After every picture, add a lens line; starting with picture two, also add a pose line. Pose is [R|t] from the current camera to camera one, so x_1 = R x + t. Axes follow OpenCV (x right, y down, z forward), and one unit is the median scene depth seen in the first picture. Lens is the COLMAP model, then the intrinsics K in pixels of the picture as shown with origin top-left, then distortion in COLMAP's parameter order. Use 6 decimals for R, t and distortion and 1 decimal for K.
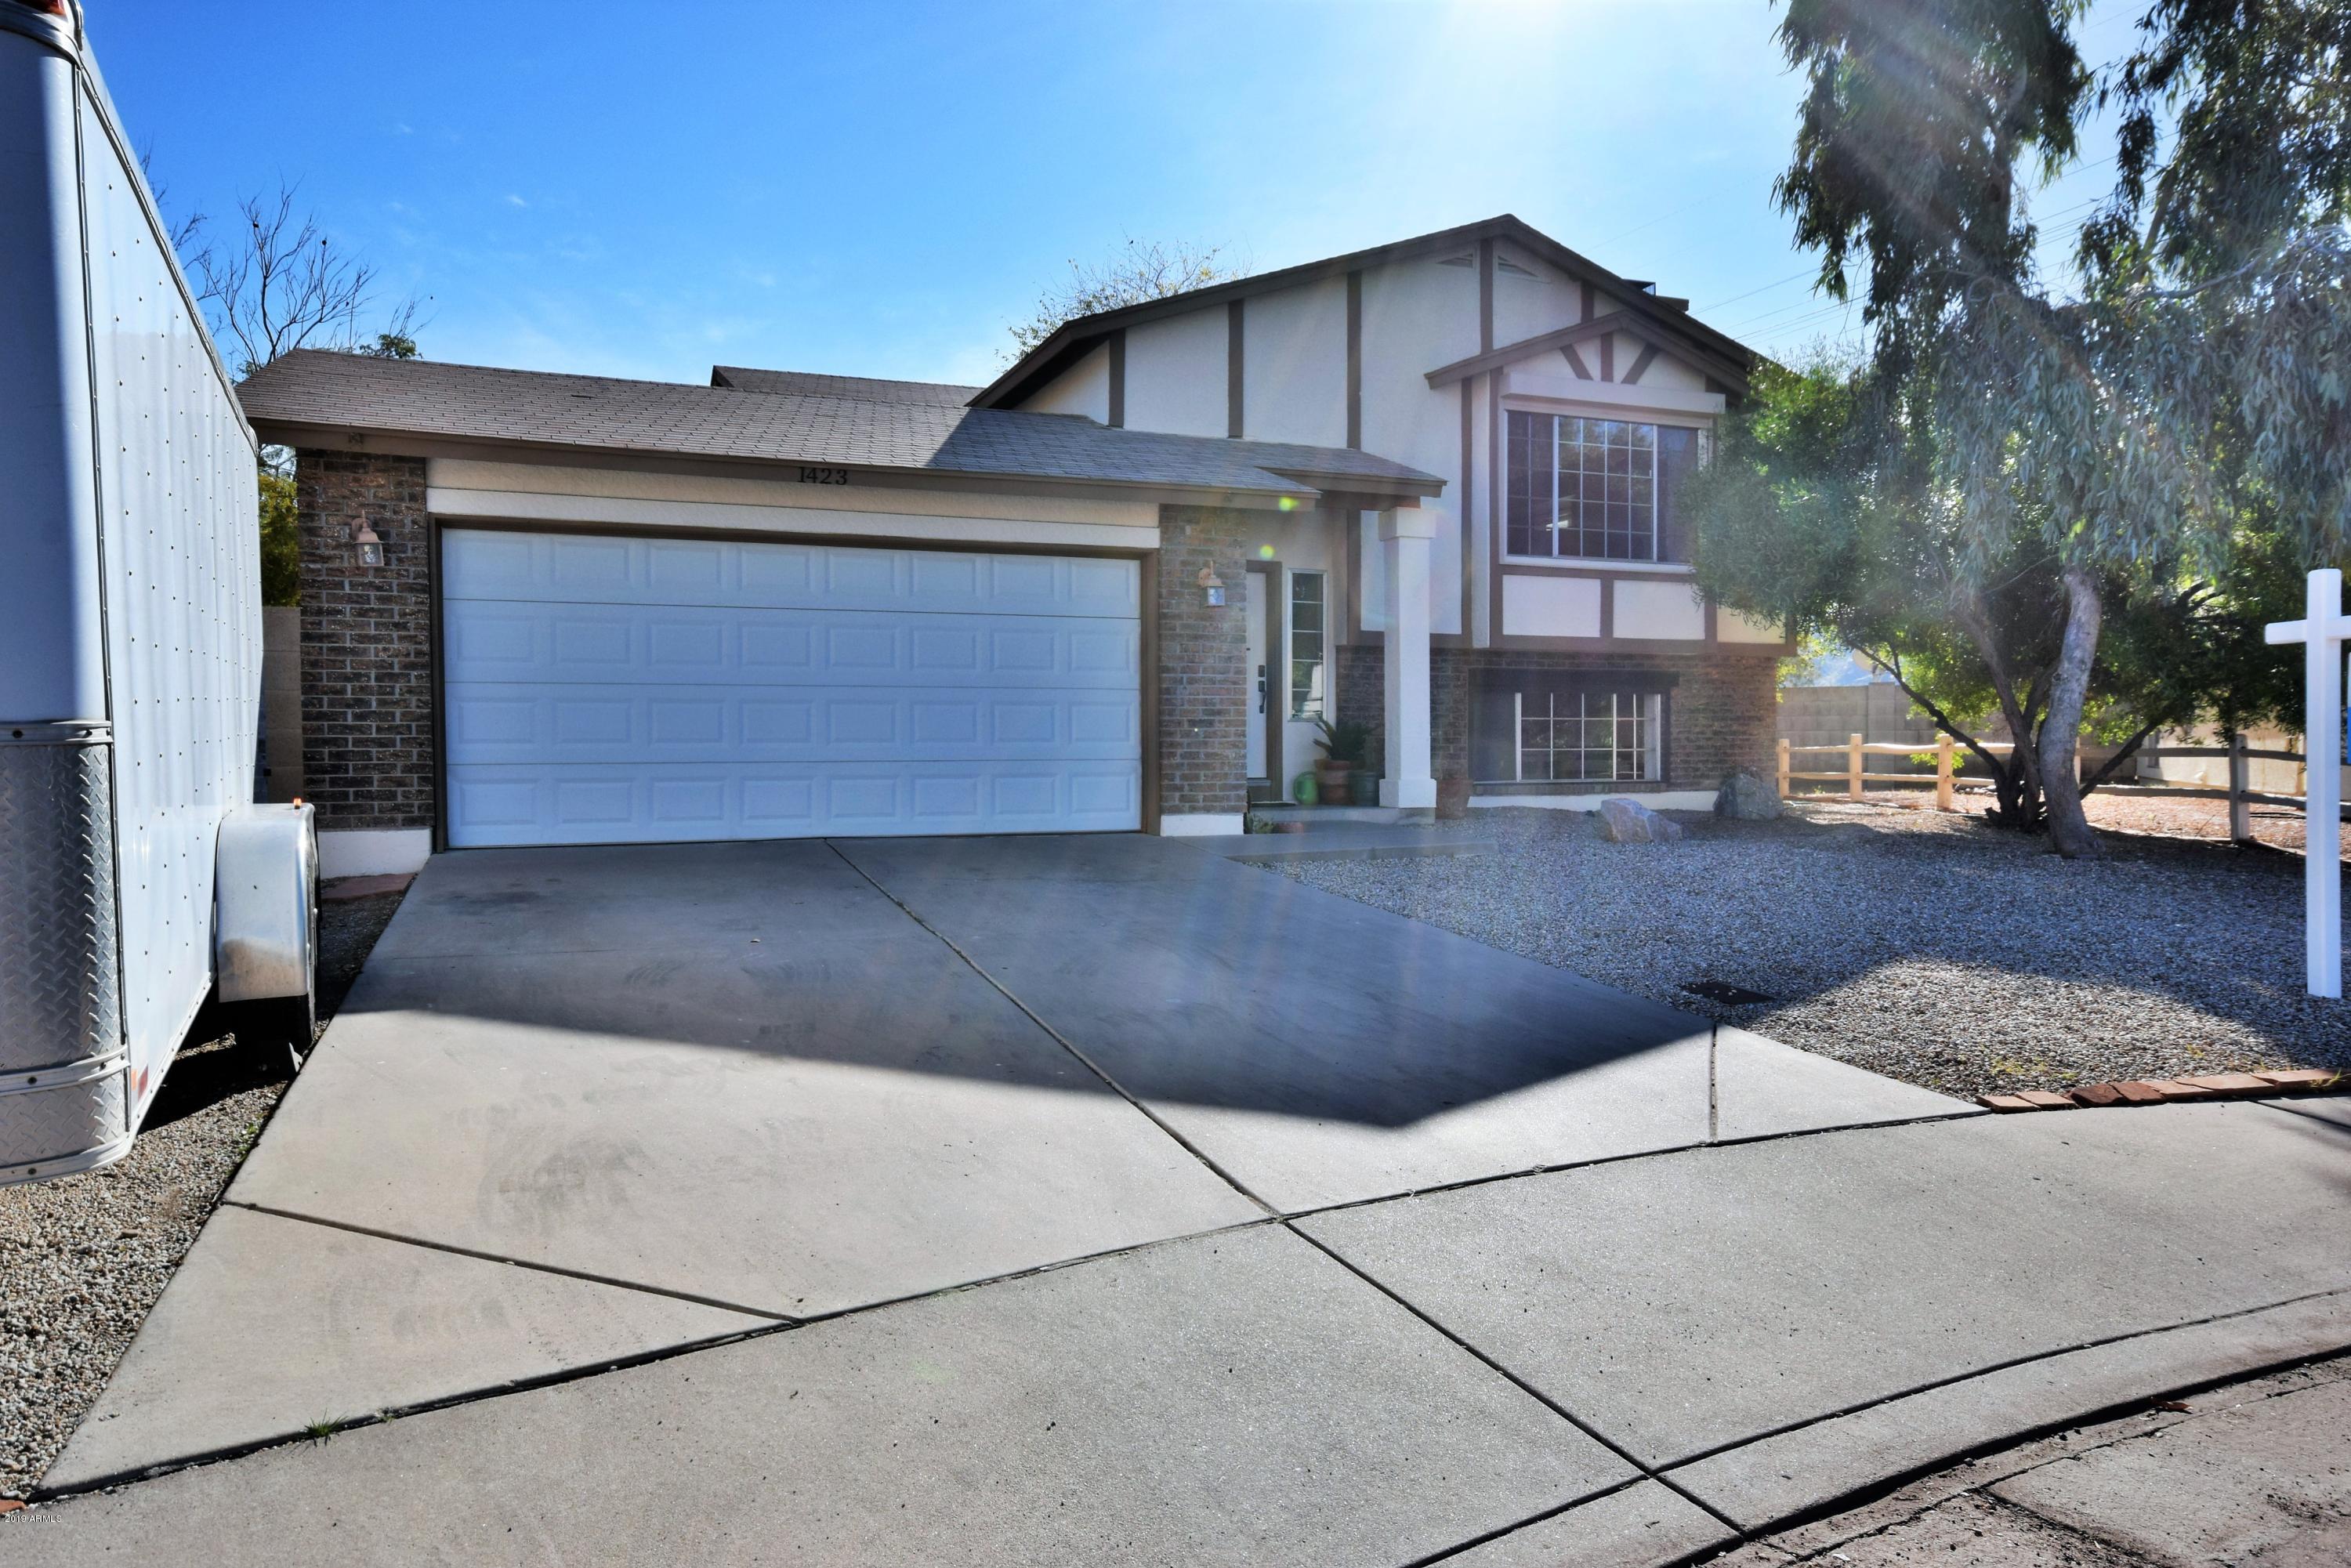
lens RADIAL K [[1569.1, 0, 1180.4], [0, 1569.1, 783.8], [0, 0, 1]] dist [0.031574, 0.003705]
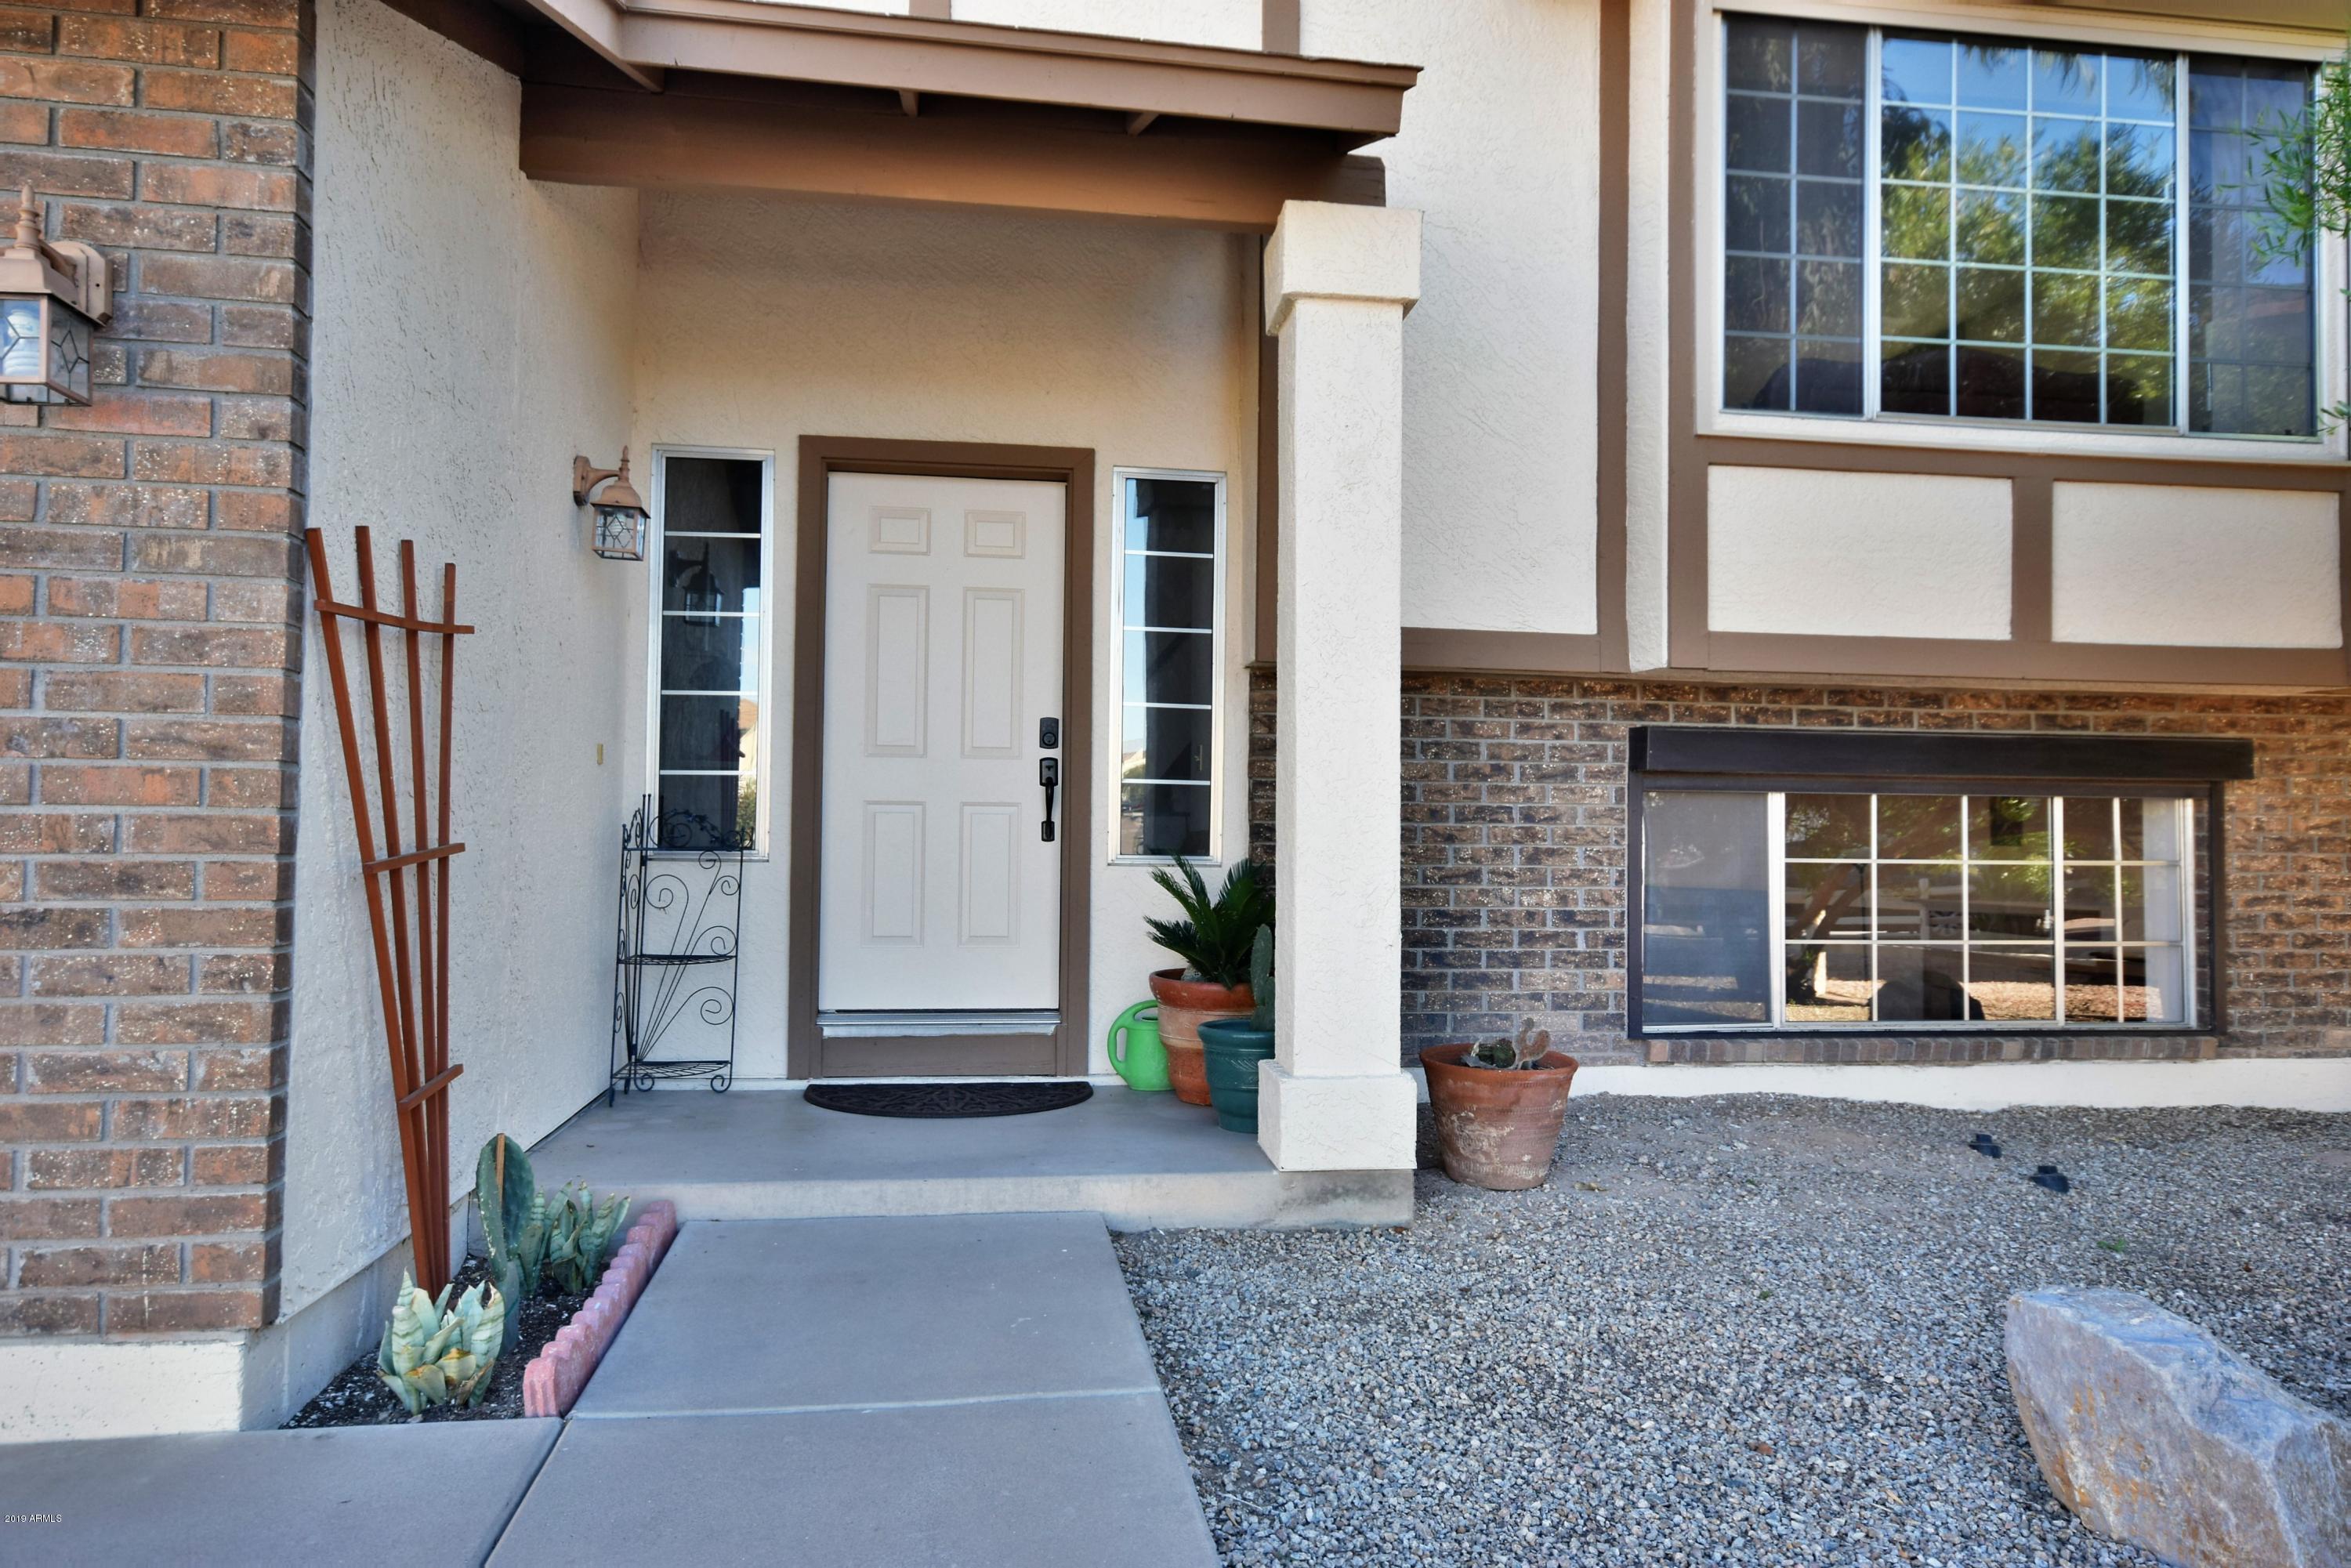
lens RADIAL K [[1569.1, 0, 1170.2], [0, 1569.1, 787.0], [0, 0, 1]] dist [0.031574, 0.003705]
pose [[0.971578, 0.006333, -0.236637, 0.168619], [-0.019300, 0.998433, -0.052521, -0.037555], [0.235934, 0.055595, 0.970178, 0.615135]]
